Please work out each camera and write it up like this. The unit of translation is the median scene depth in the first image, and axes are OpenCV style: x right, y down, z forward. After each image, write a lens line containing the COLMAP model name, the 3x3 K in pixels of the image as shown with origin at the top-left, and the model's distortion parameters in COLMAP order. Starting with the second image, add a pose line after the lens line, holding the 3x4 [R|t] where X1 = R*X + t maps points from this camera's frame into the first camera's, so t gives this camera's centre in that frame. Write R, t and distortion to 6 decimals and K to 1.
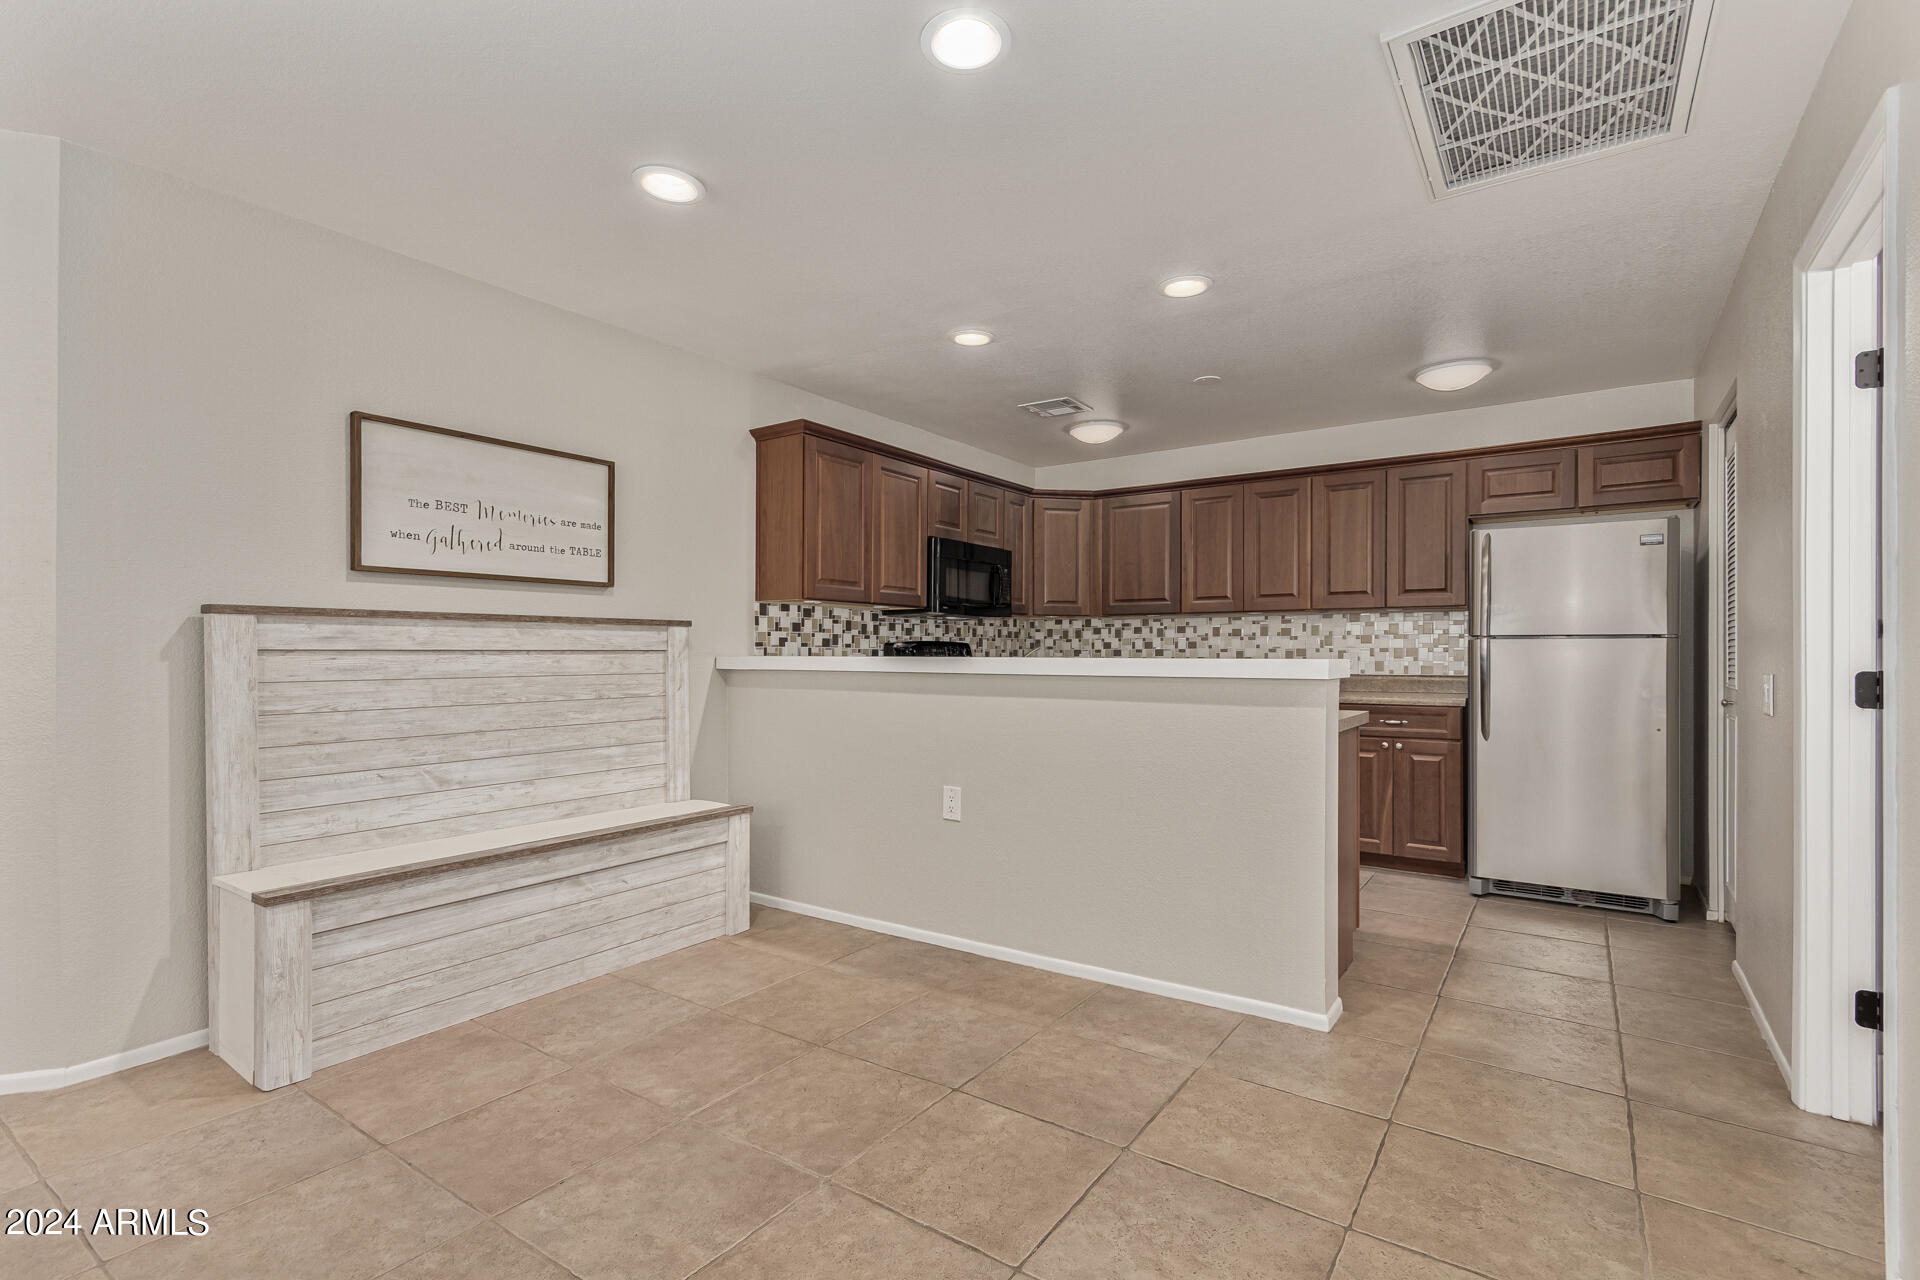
lens RADIAL K [[893.9, 0, 956.8], [0, 893.9, 656.6], [0, 0, 1]] dist [-0.001596, 0.000451]
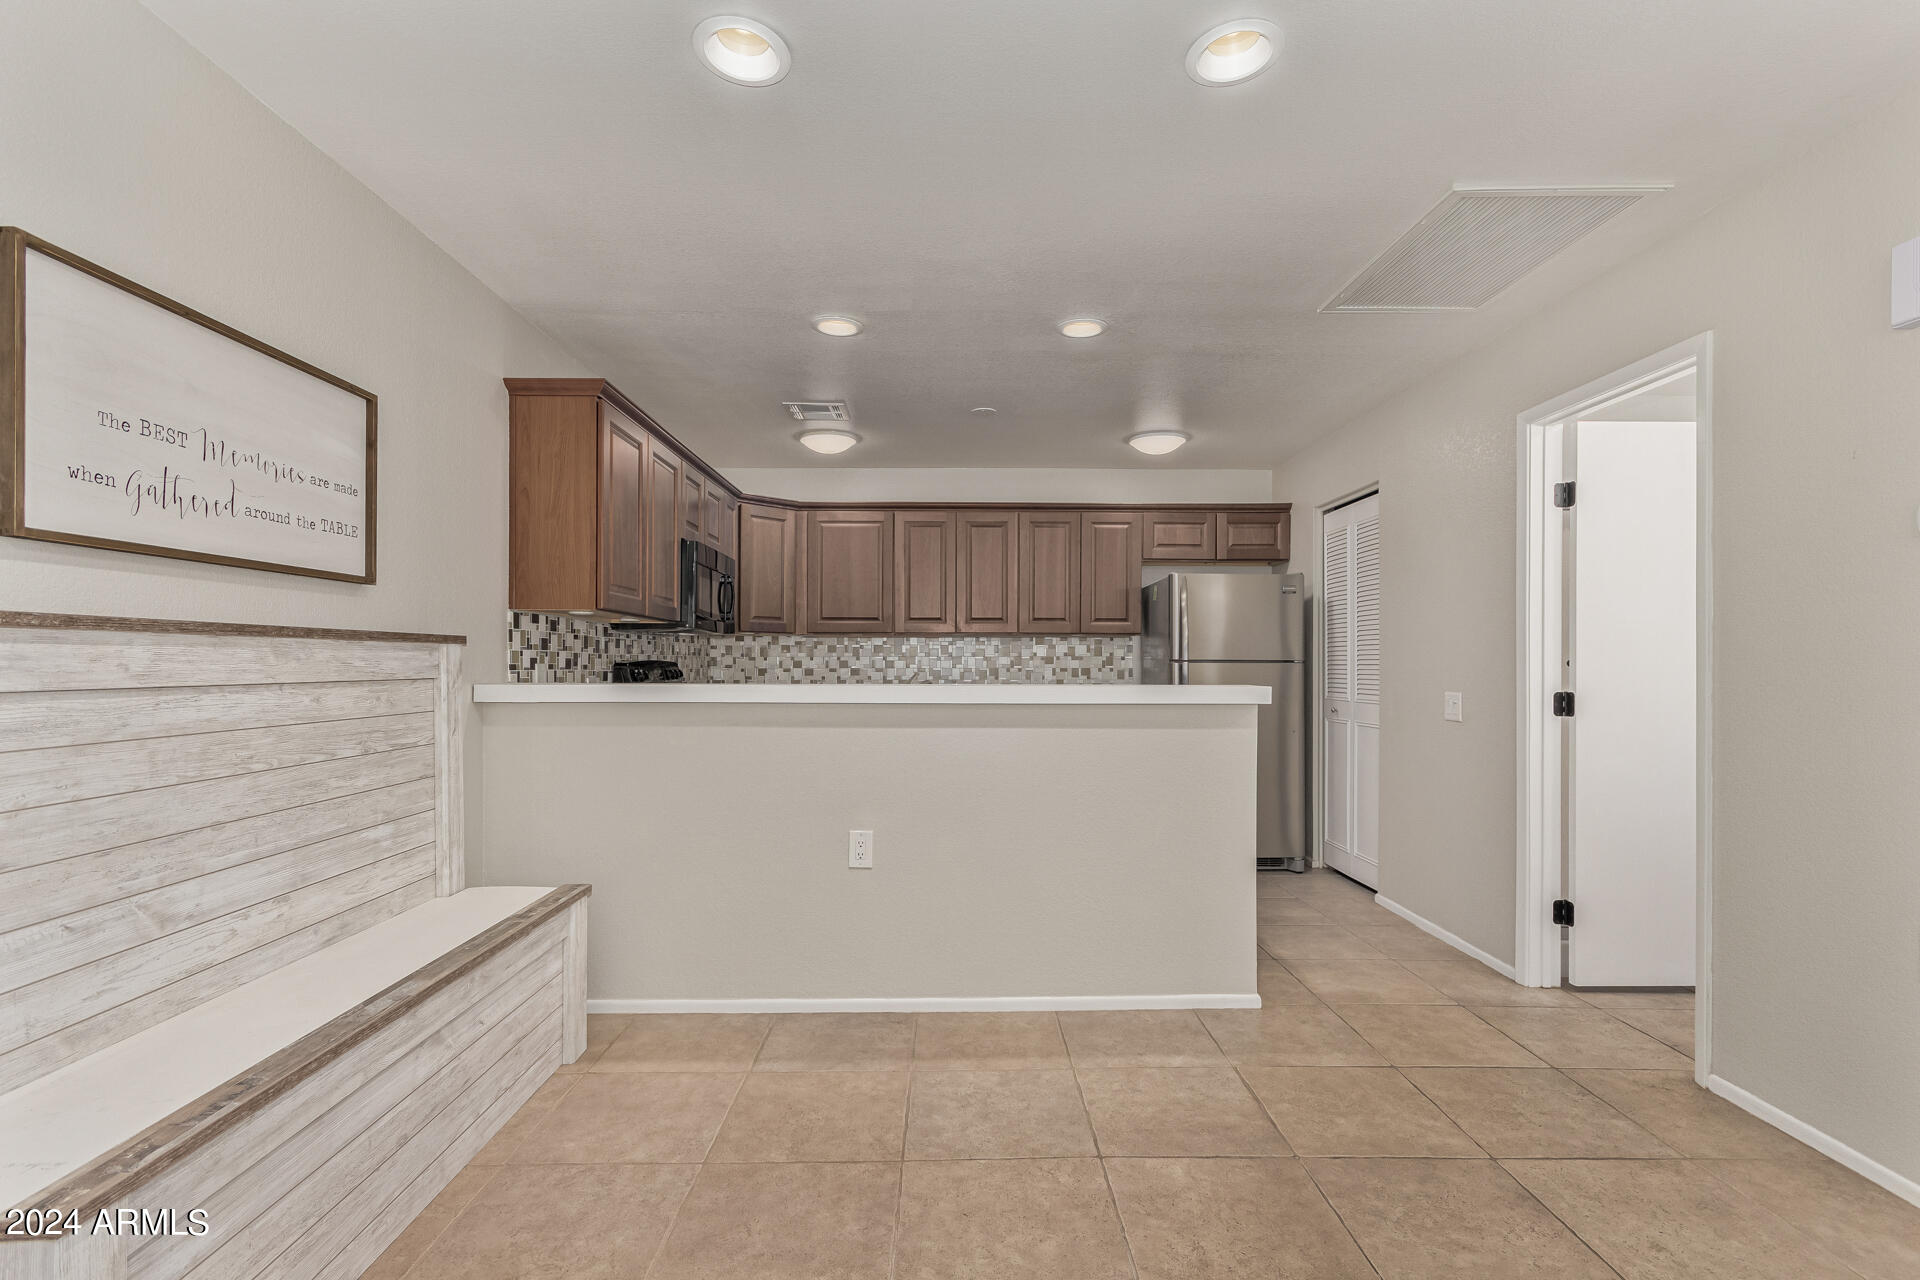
lens RADIAL K [[893.9, 0, 958.6], [0, 893.9, 668.0], [0, 0, 1]] dist [-0.001596, 0.000451]
pose [[0.812013, -0.002043, 0.583635, -0.427095], [0.001425, 0.999998, 0.001518, -0.016494], [-0.583637, -0.000401, 0.812015, 0.213798]]
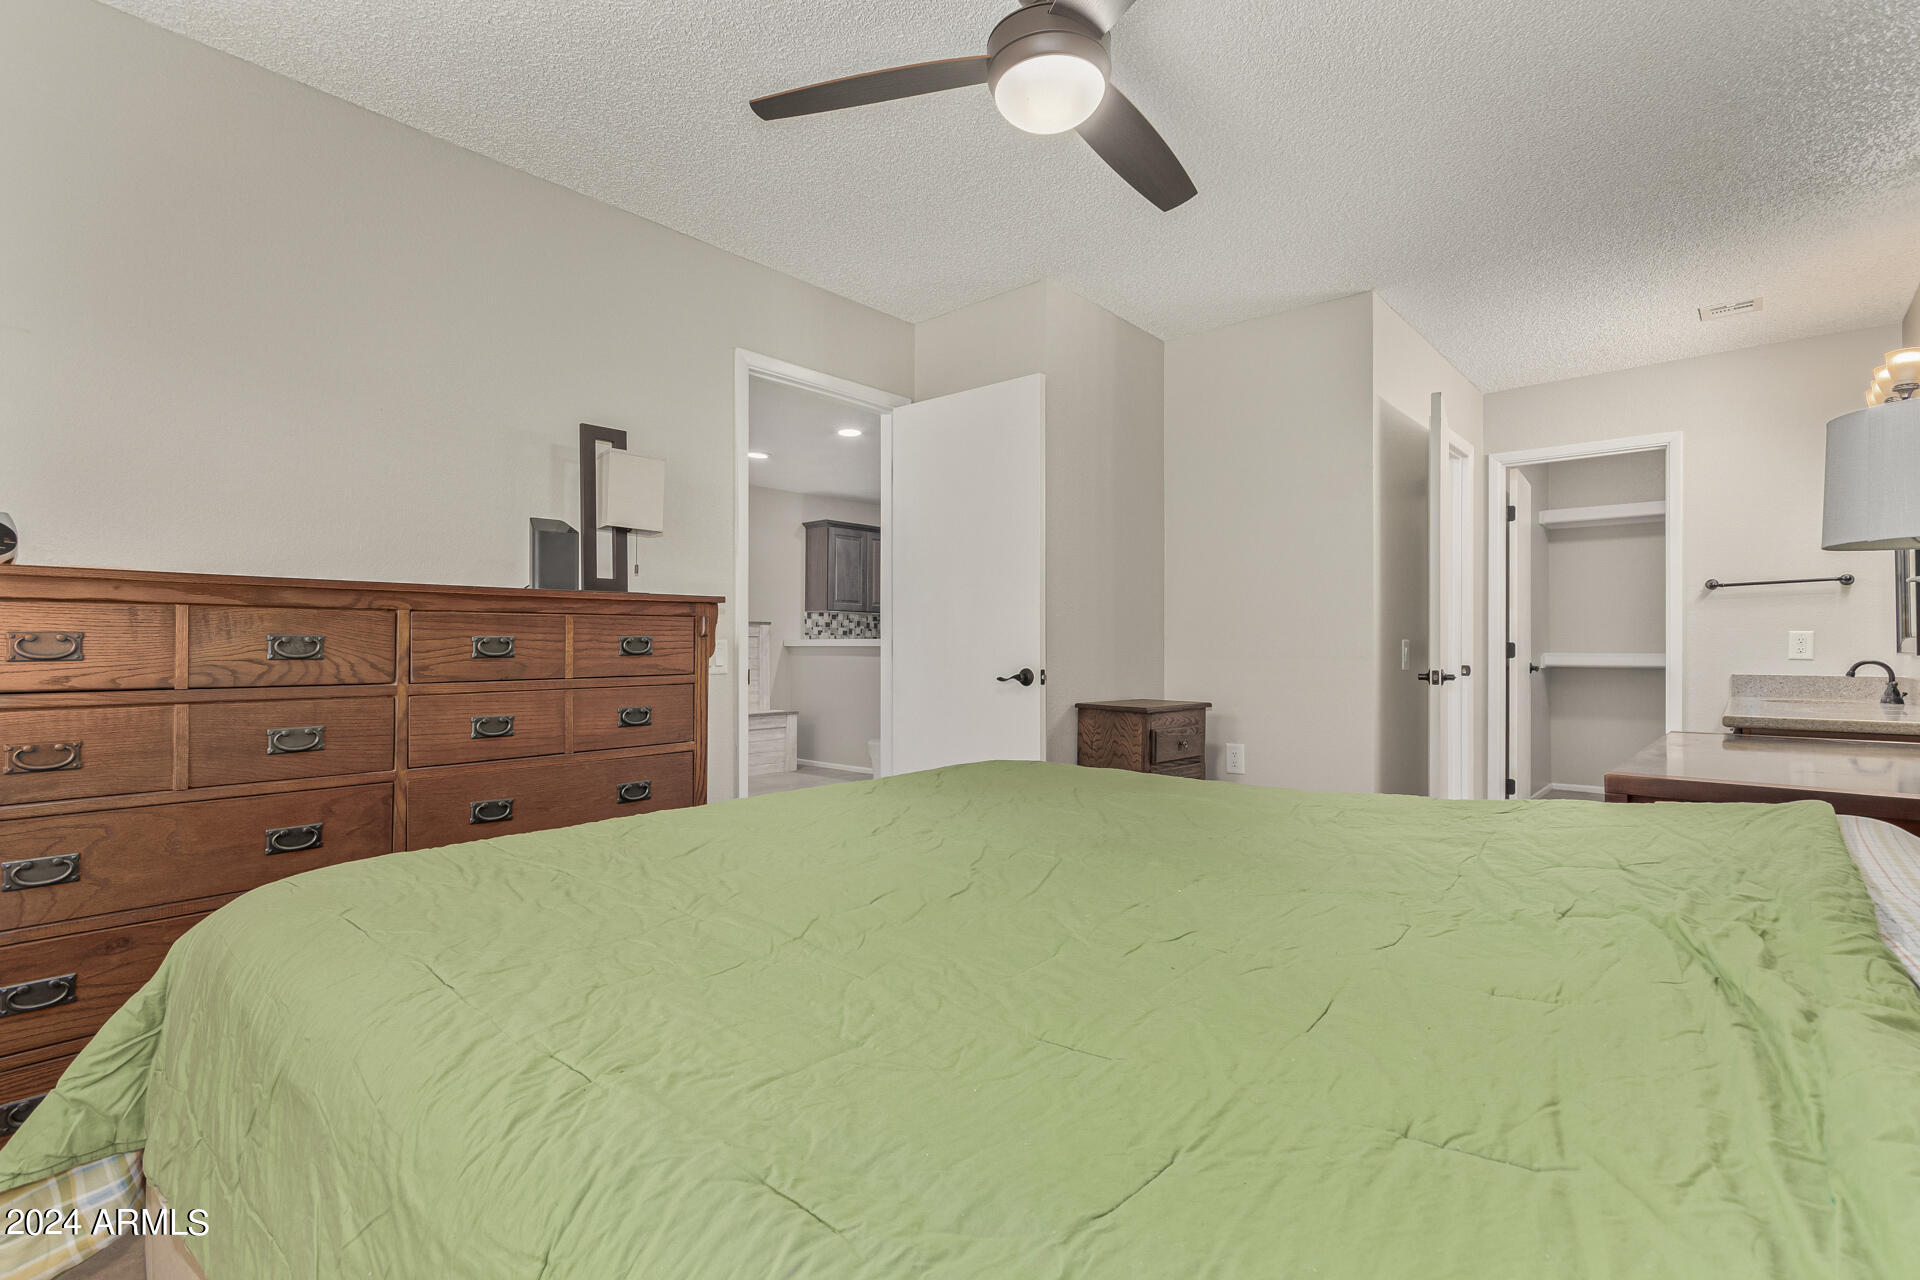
lens RADIAL K [[893.9, 0, 964.3], [0, 893.9, 648.0], [0, 0, 1]] dist [-0.001596, 0.000451]
pose [[0.993754, 0.001026, -0.111587, 0.400158], [-0.001311, 0.999996, -0.002483, 0.025960], [0.111584, 0.002614, 0.993752, -1.060409]]
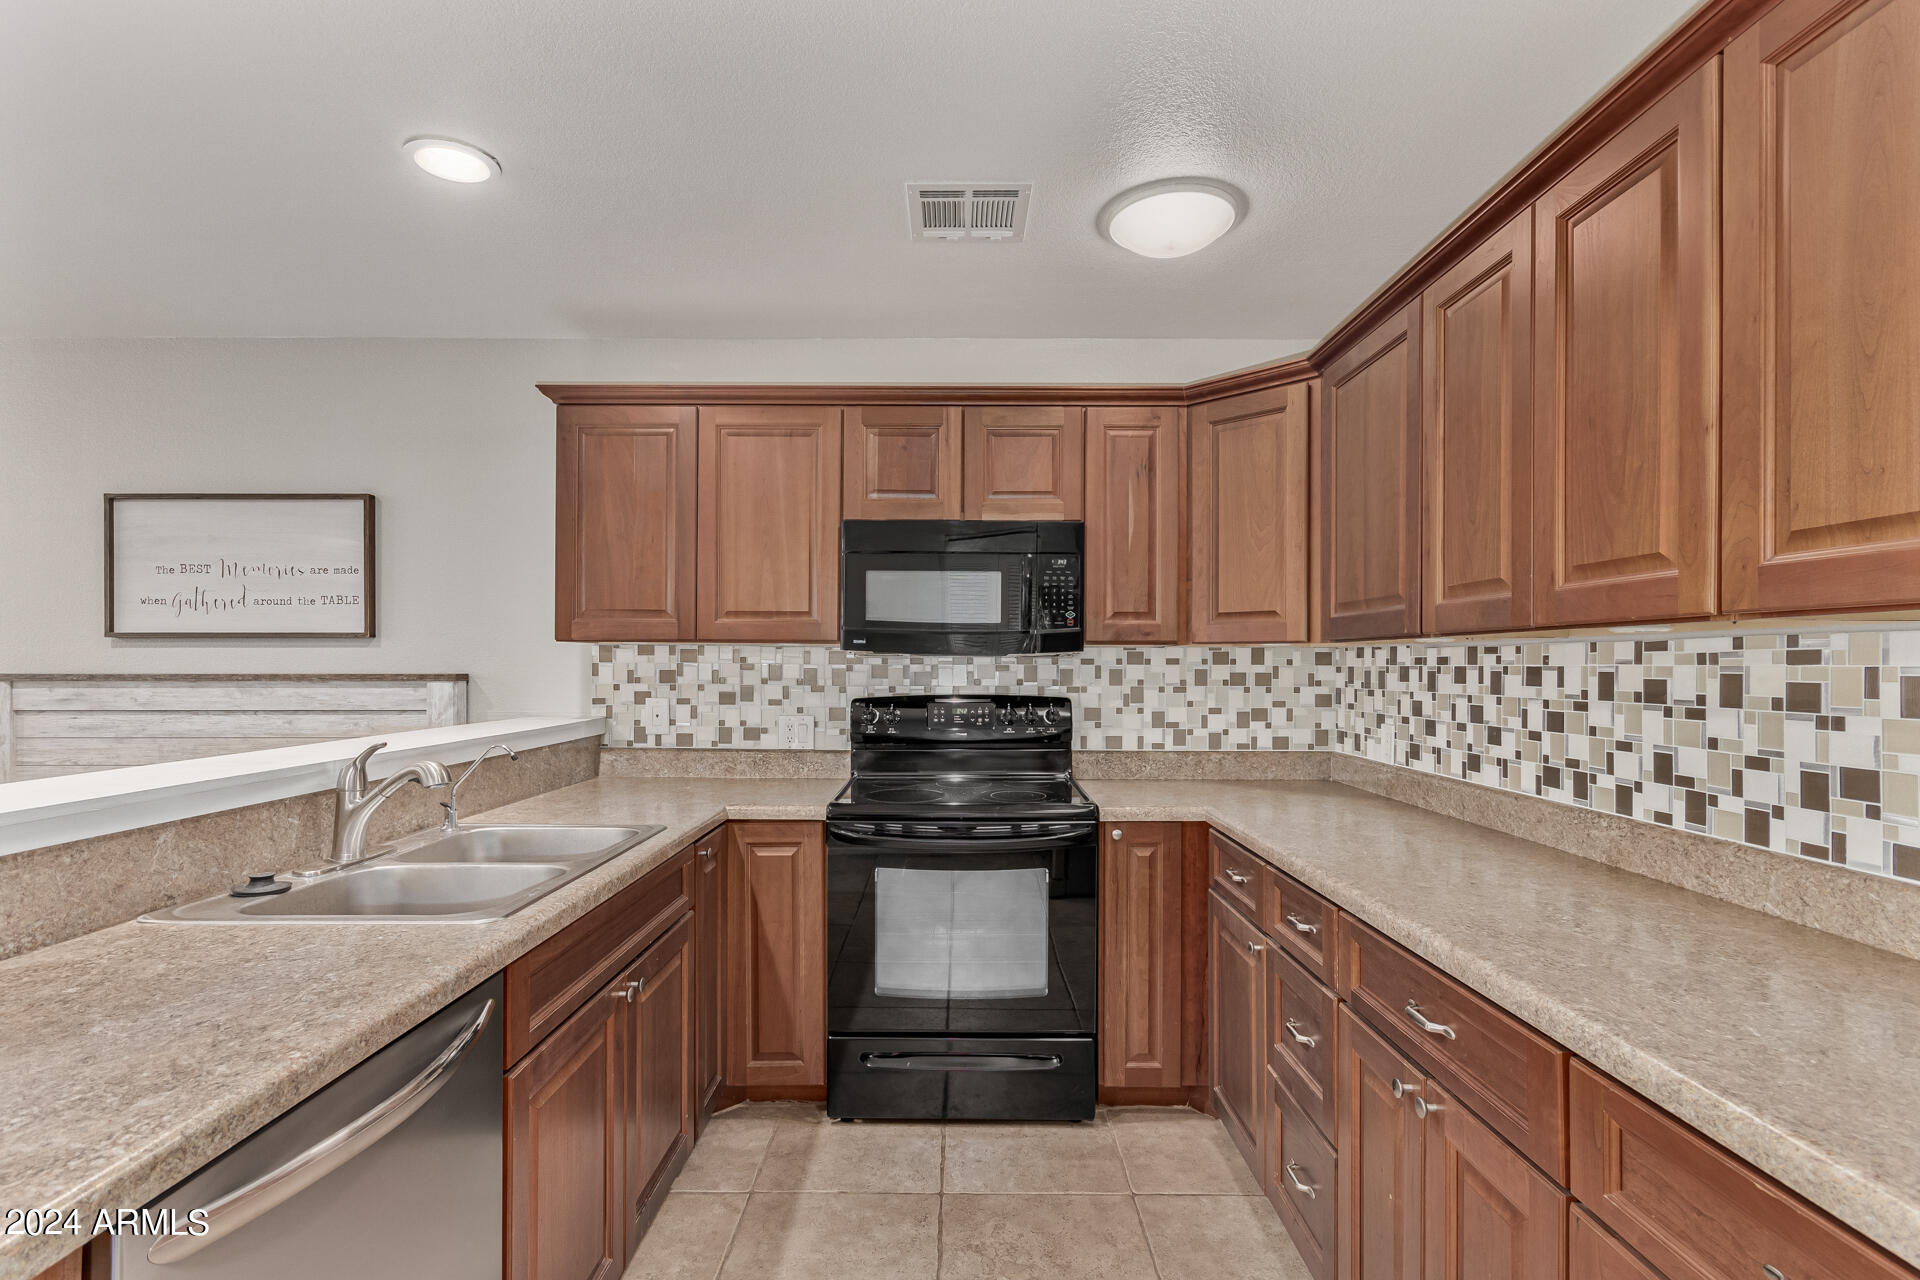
lens RADIAL K [[893.9, 0, 957.1], [0, 893.9, 663.2], [0, 0, 1]] dist [-0.001596, 0.000451]
pose [[0.575173, 0.000241, -0.818032, 0.667510], [-0.005299, 0.999980, -0.003432, -0.053704], [0.818015, 0.006309, 0.575163, 0.986867]]
